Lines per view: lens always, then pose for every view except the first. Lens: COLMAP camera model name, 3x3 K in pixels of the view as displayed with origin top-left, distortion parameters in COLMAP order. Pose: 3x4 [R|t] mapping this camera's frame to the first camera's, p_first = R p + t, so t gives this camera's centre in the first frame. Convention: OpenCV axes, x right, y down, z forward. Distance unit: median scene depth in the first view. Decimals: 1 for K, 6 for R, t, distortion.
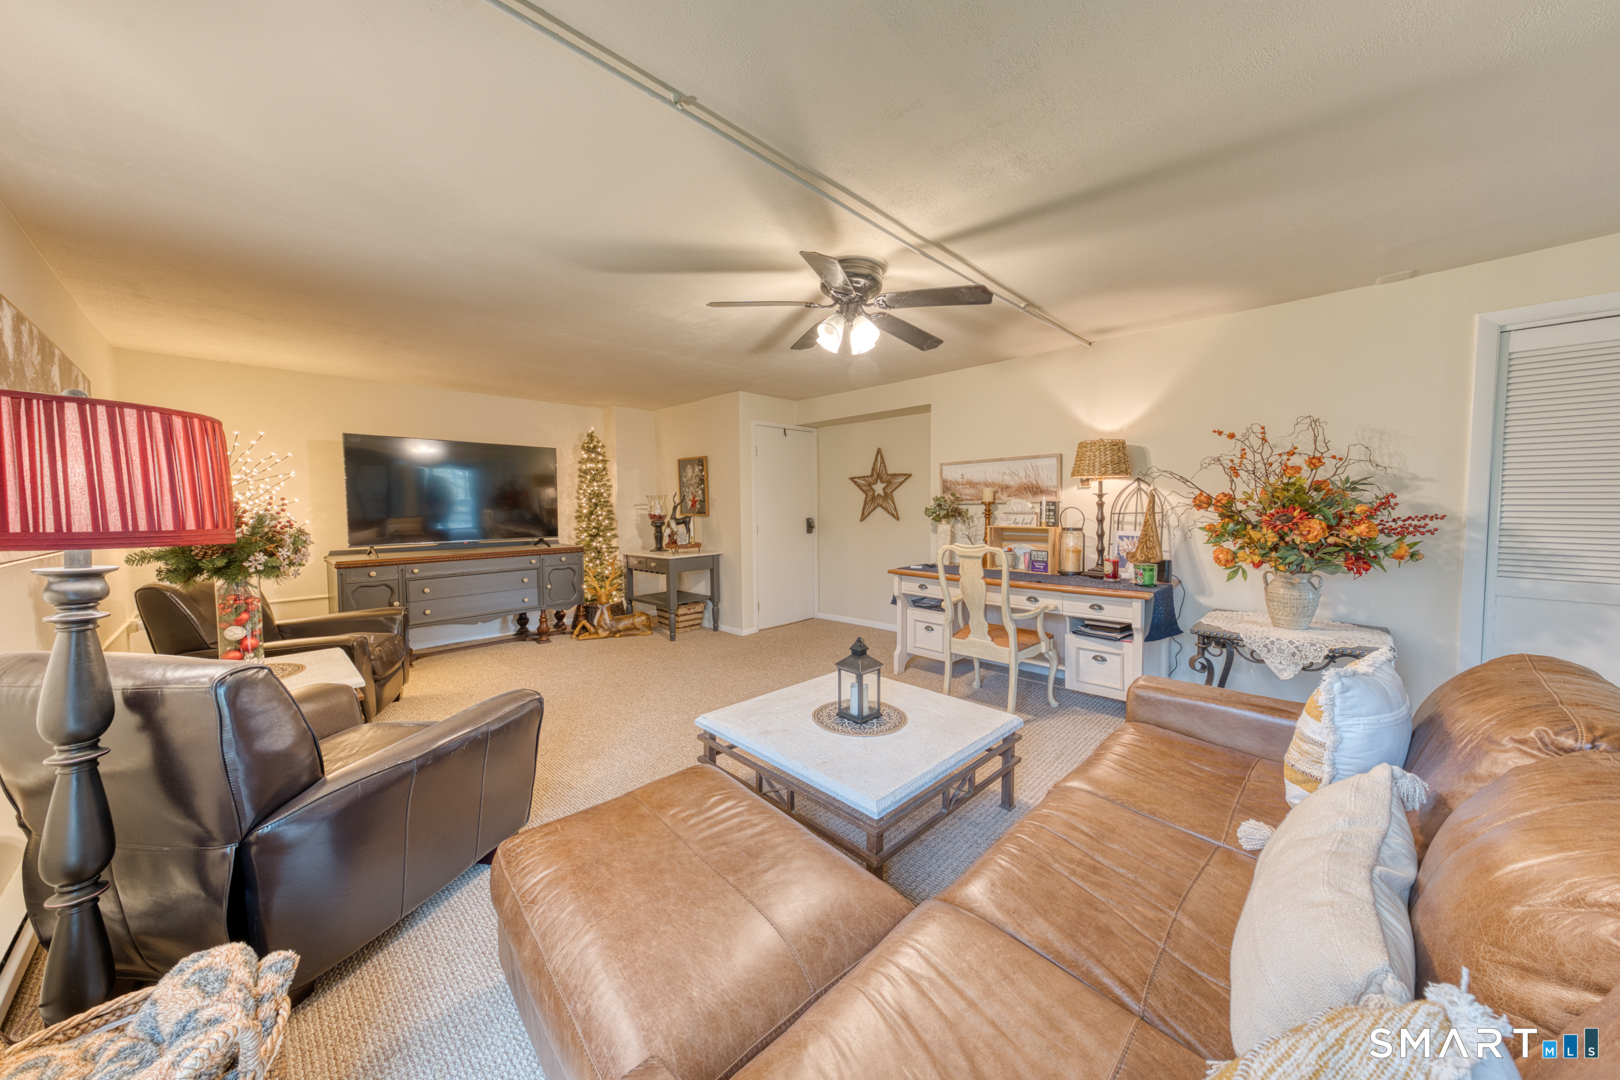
lens RADIAL K [[550.3, 0, 809.6], [0, 550.3, 530.3], [0, 0, 1]] dist [0.027414, -0.003396]
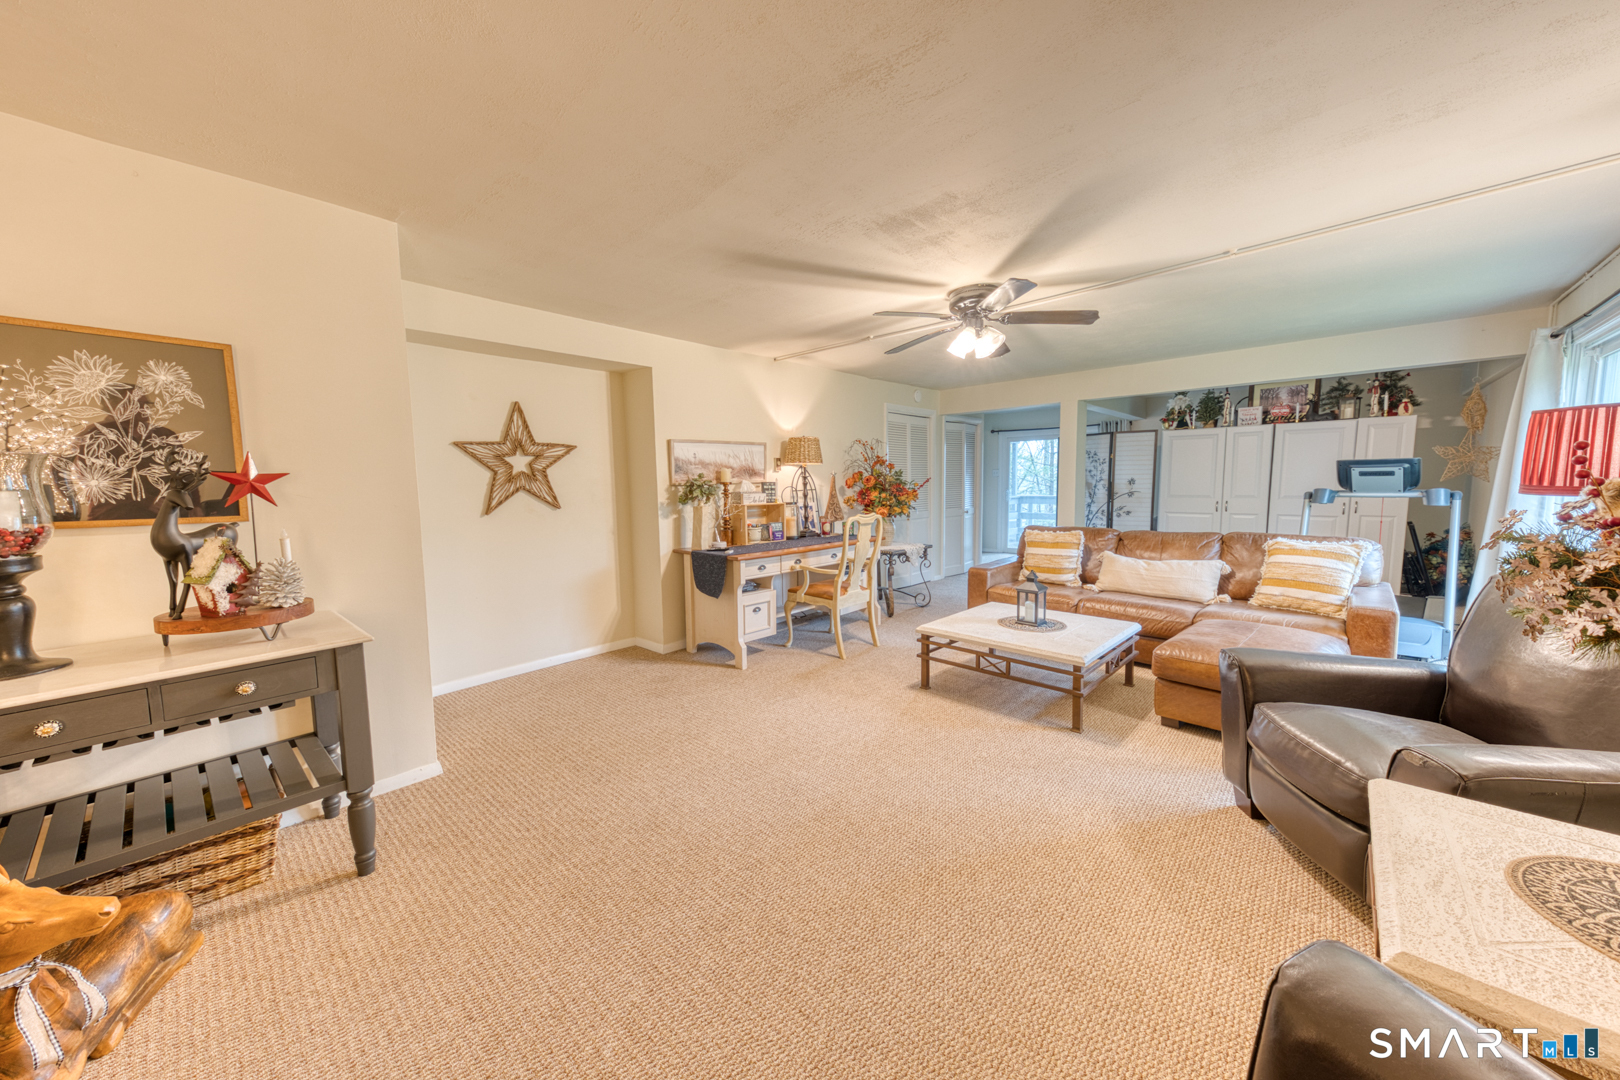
lens RADIAL K [[550.3, 0, 809.6], [0, 550.3, 530.3], [0, 0, 1]] dist [0.027414, -0.003396]
pose [[-0.007070, -0.084788, 0.996374, -0.724825], [0.059321, 0.994608, 0.085059, -0.040939], [-0.998214, 0.059707, -0.002002, 0.854132]]
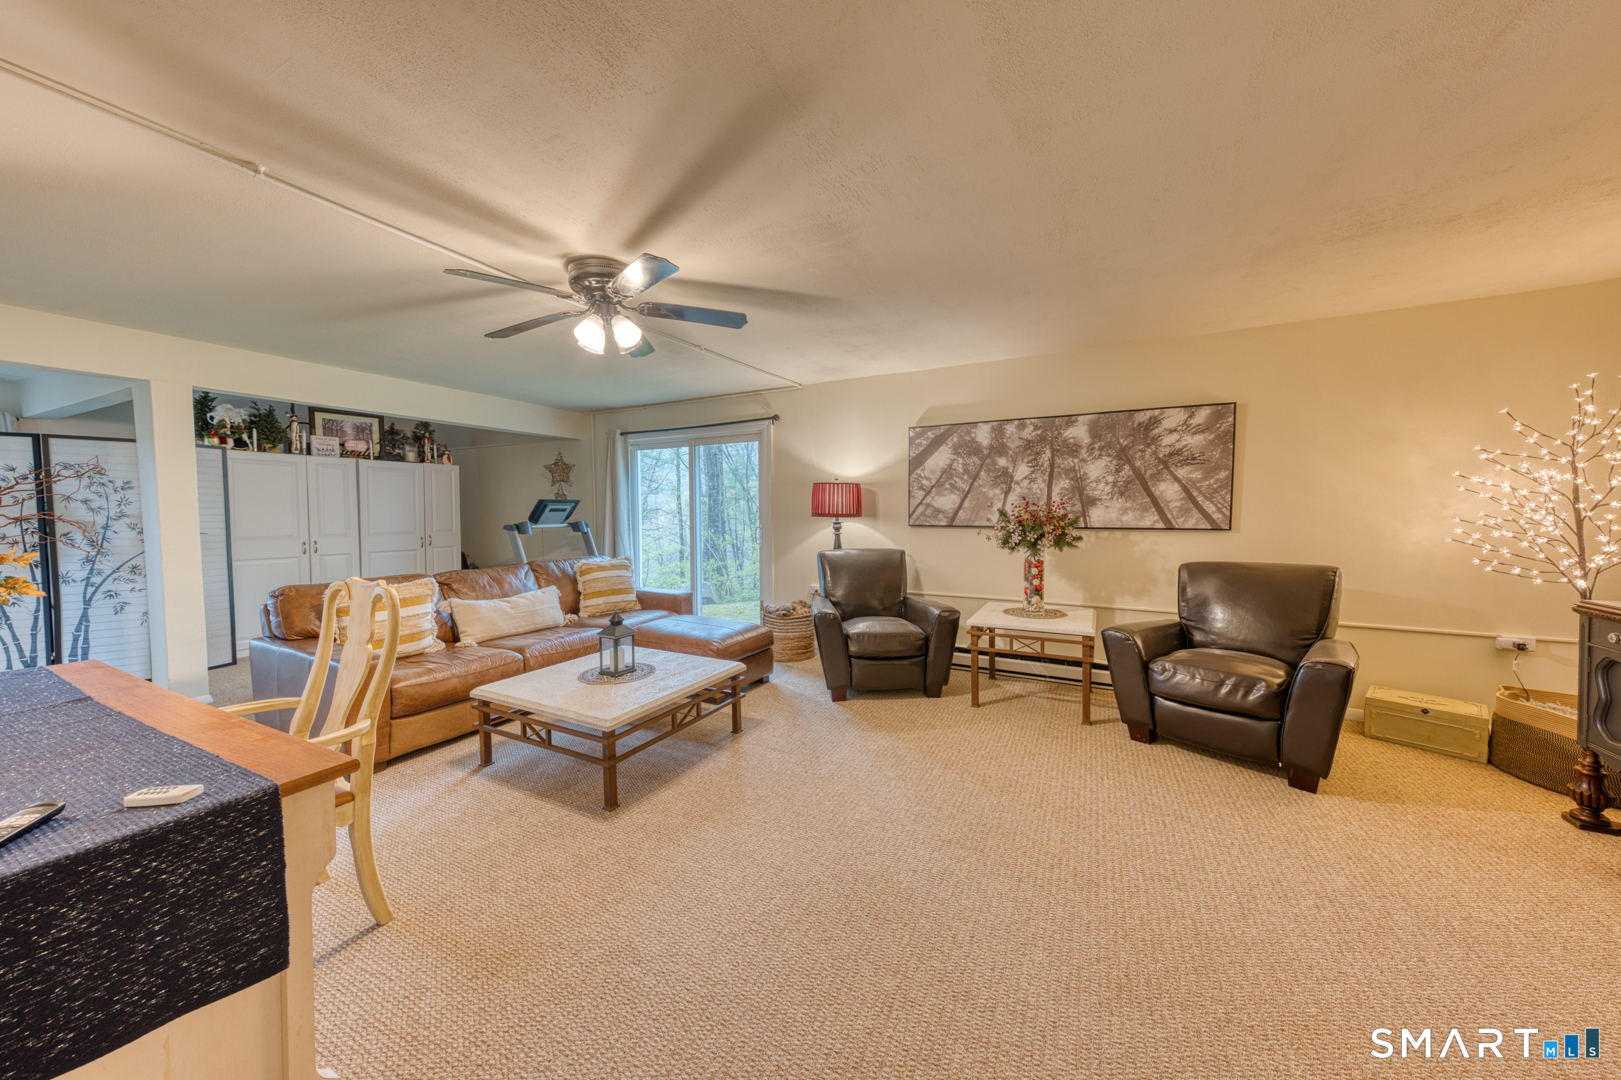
lens RADIAL K [[550.6, 0, 810.1], [0, 550.6, 530.3], [0, 0, 1]] dist [0.027414, -0.003396]
pose [[-0.966561, 0.024940, -0.255222, -0.010186], [0.003166, 0.996344, 0.085374, -0.057583], [0.256419, 0.081711, -0.963106, 1.255422]]
